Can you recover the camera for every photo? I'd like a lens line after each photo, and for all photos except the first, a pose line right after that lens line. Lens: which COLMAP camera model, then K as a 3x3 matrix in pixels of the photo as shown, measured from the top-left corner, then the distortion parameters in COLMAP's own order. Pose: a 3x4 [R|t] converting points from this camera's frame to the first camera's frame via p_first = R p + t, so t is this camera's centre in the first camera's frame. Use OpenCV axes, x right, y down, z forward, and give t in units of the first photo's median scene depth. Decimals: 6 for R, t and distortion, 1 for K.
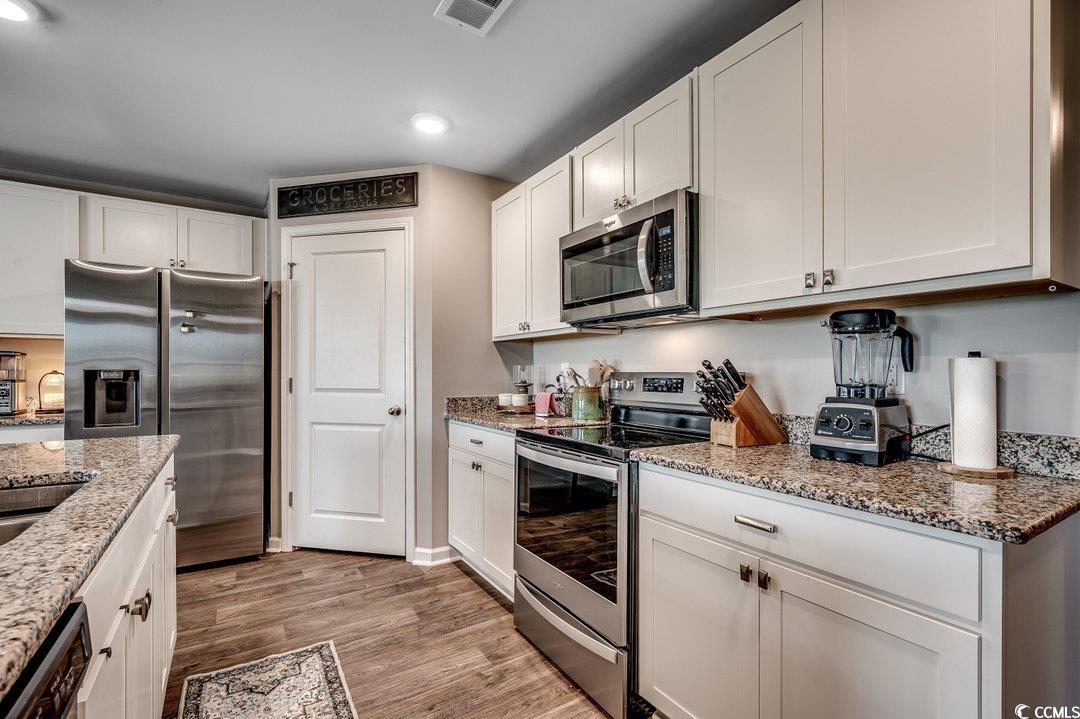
lens RADIAL K [[487.1, 0, 538.5], [0, 487.1, 372.5], [0, 0, 1]] dist [-0.001885, 0.000270]
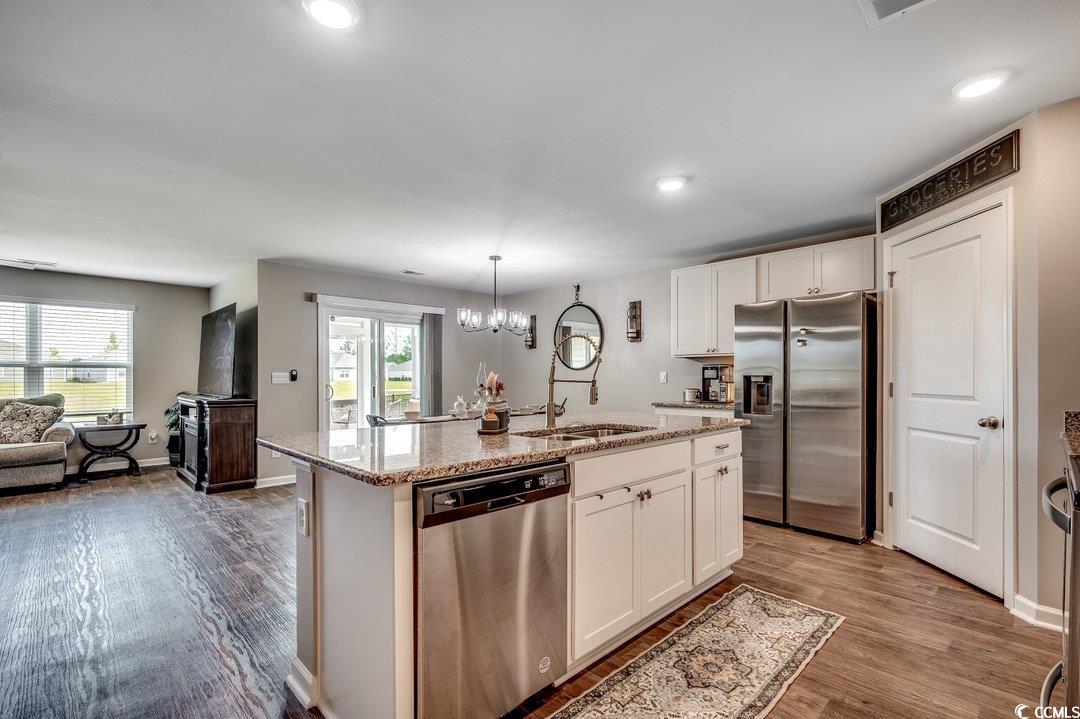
lens RADIAL K [[478.0, 0, 545.3], [0, 478.0, 375.8], [0, 0, 1]] dist [0.000487, -0.000608]
pose [[0.209014, -0.002045, -0.977910, 0.373469], [-0.000387, 0.999998, -0.002174, -0.000865], [0.977913, 0.000833, 0.209013, 0.071440]]
